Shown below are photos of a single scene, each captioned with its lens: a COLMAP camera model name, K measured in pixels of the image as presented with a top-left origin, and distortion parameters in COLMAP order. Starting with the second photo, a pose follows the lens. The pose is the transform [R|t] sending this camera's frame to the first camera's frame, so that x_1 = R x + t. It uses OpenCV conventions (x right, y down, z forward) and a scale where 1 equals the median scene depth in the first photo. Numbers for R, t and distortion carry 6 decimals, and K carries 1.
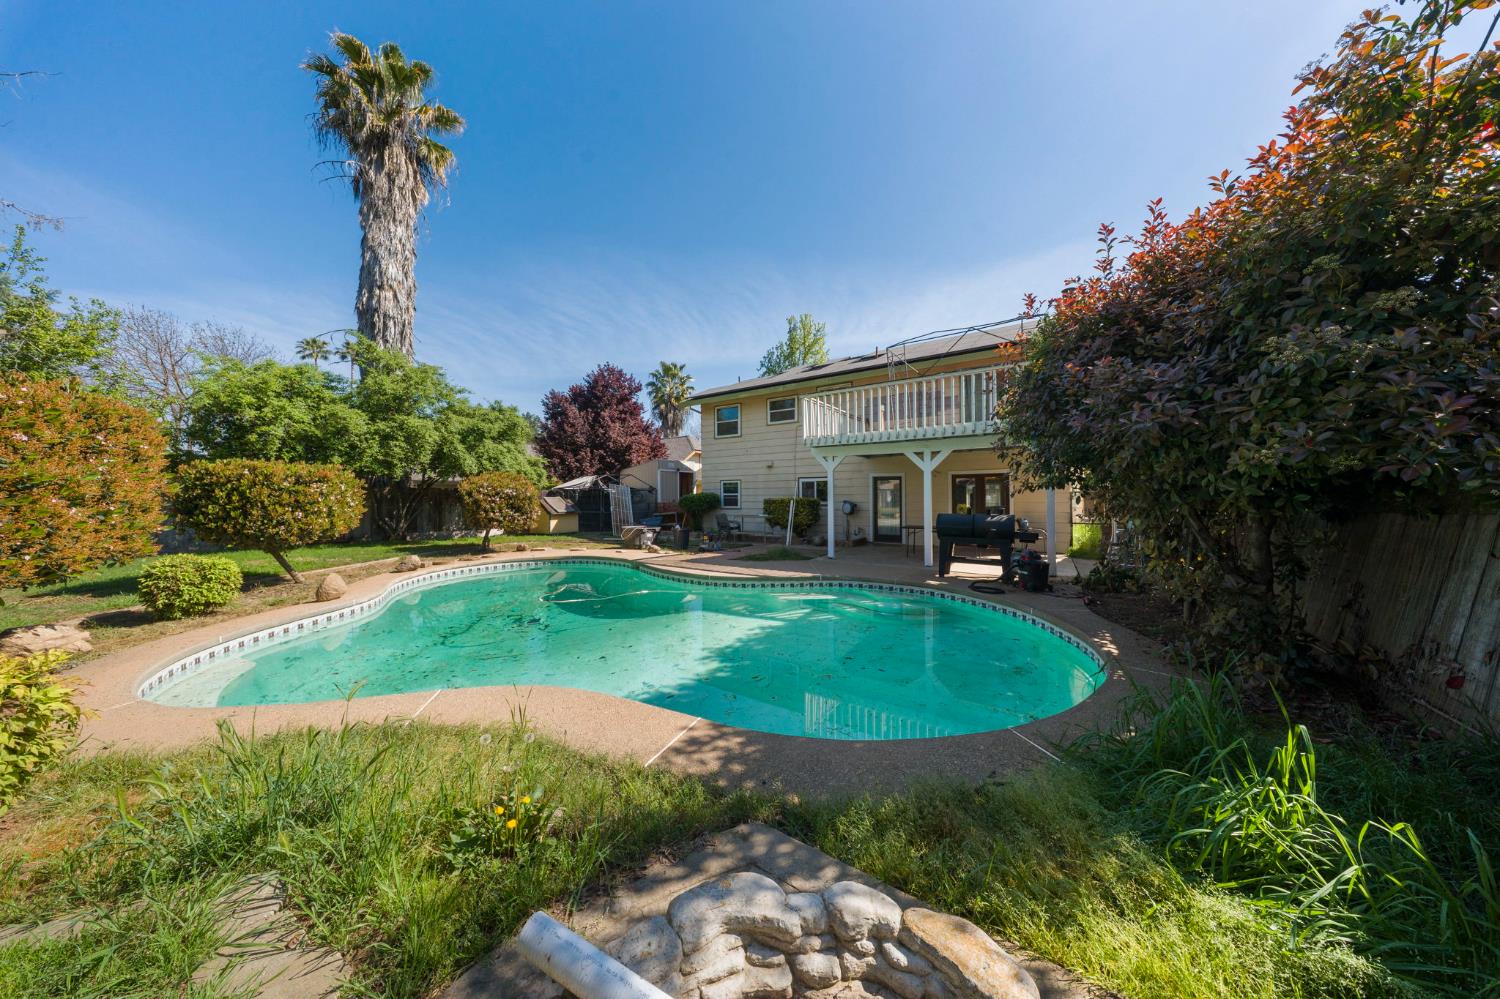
lens RADIAL K [[437.9, 0, 750.0], [0, 437.9, 499.5], [0, 0, 1]] dist [-0.000304, 0.000000]
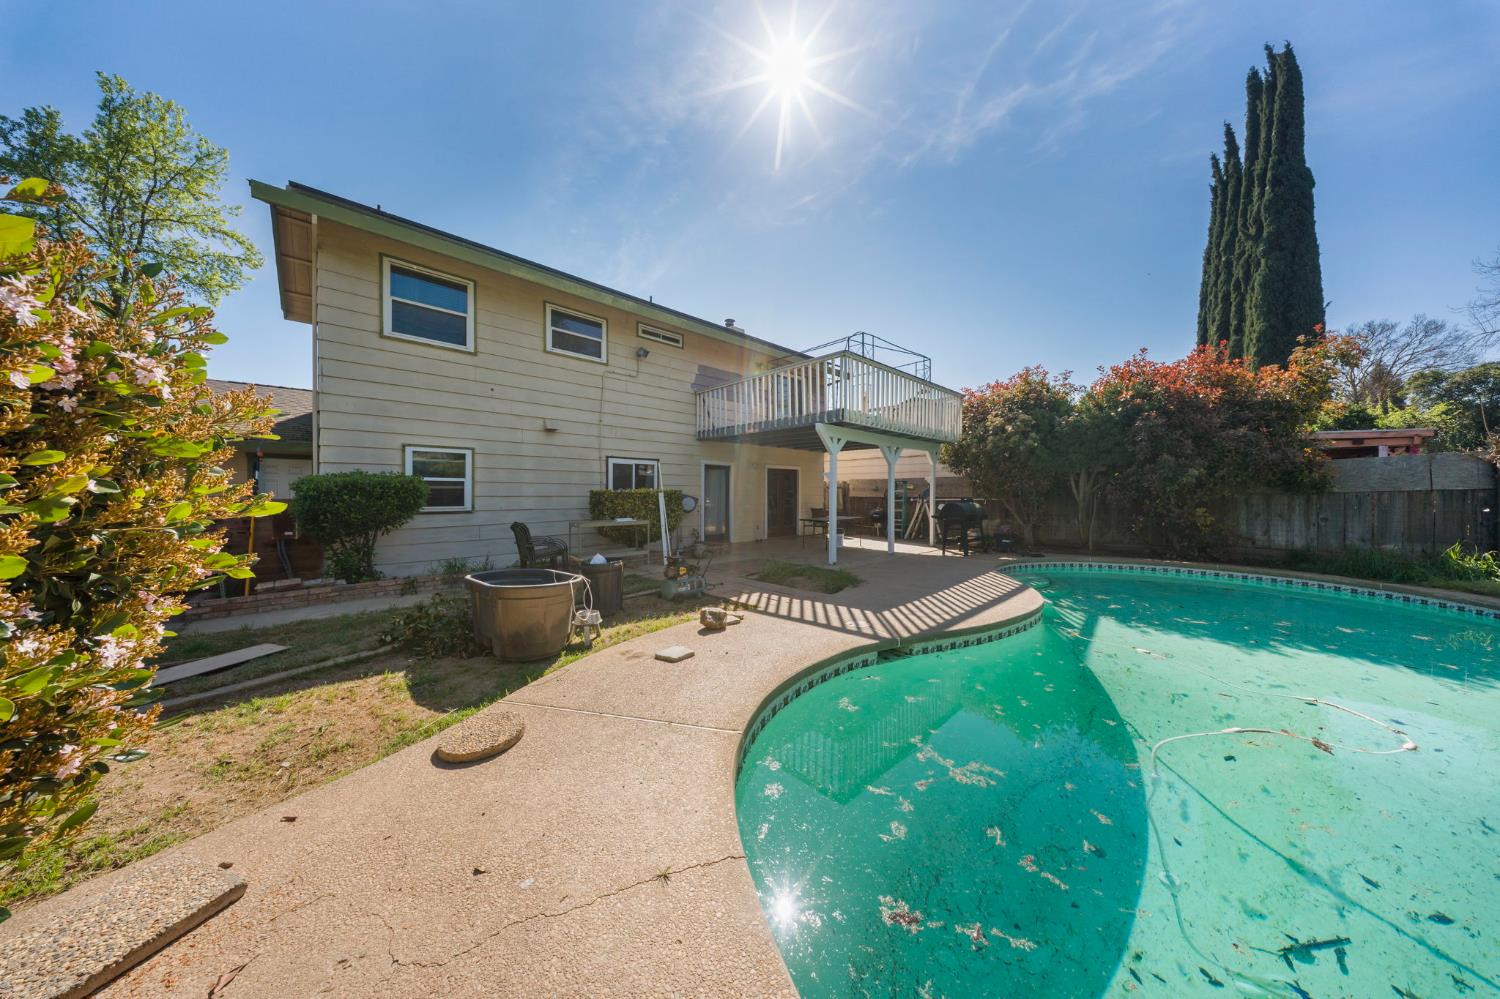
lens RADIAL K [[444.4, 0, 750.0], [0, 444.4, 499.5], [0, 0, 1]] dist [-0.000063, -0.002081]
pose [[0.221205, -0.007066, 0.975202, -0.494901], [0.002482, 0.999975, 0.006682, 0.007009], [-0.975224, 0.000942, 0.221217, 0.740595]]
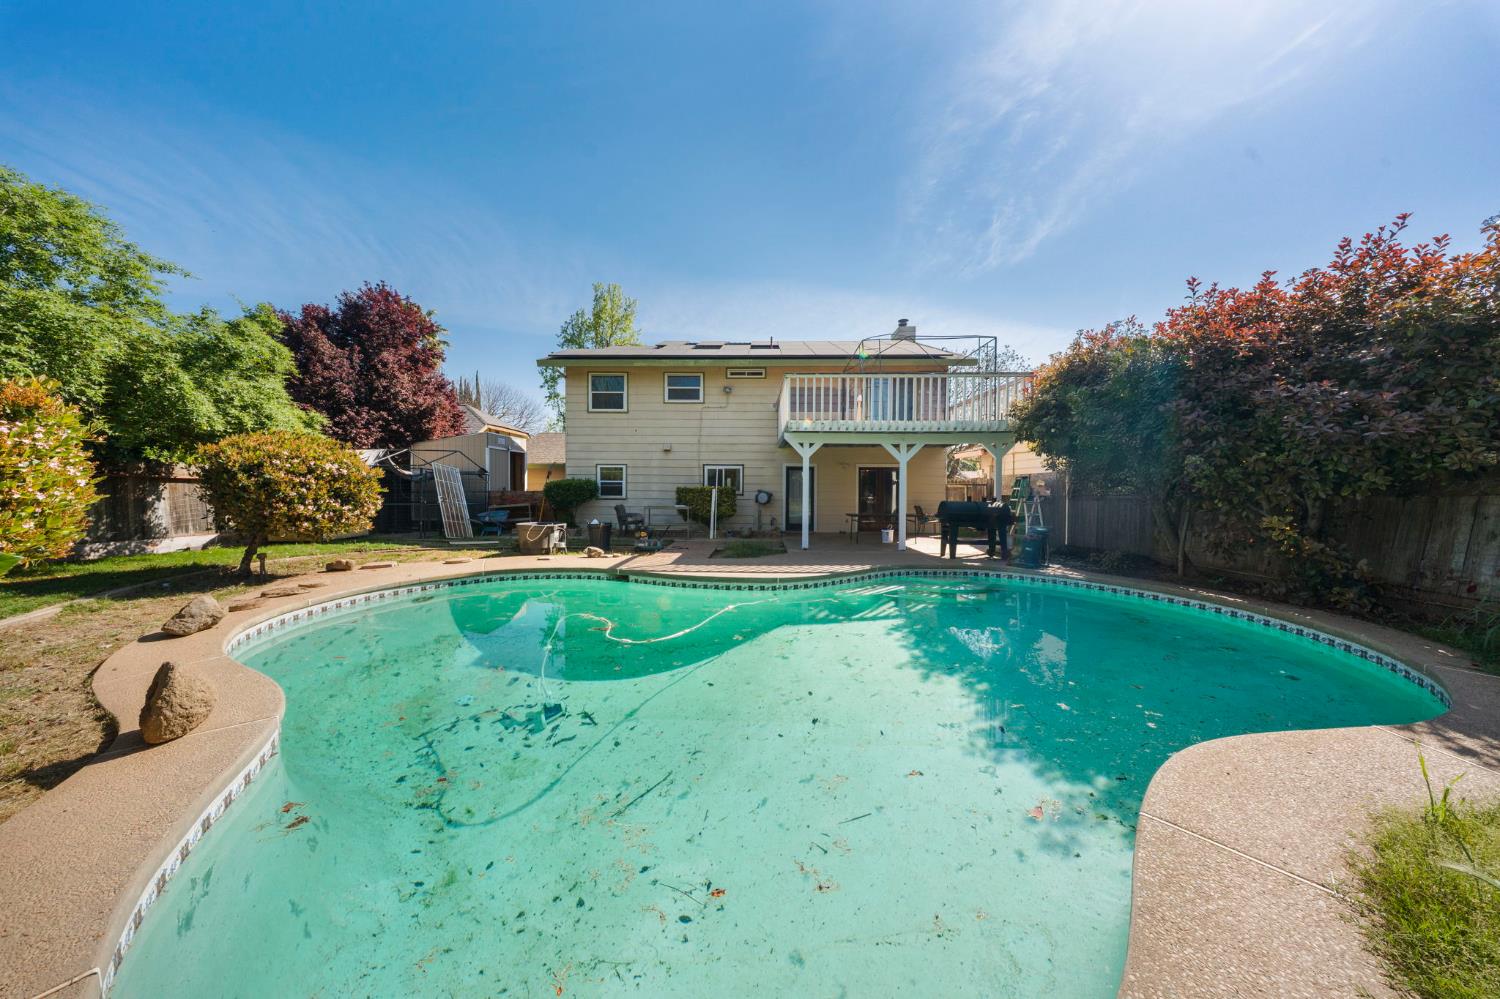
lens RADIAL K [[444.4, 0, 750.0], [0, 444.4, 499.5], [0, 0, 1]] dist [-0.000063, -0.002081]
pose [[0.843974, -0.001854, 0.536381, -0.334453], [-0.007846, 0.999844, 0.015800, 0.008057], [-0.536327, -0.017543, 0.843828, 0.187316]]
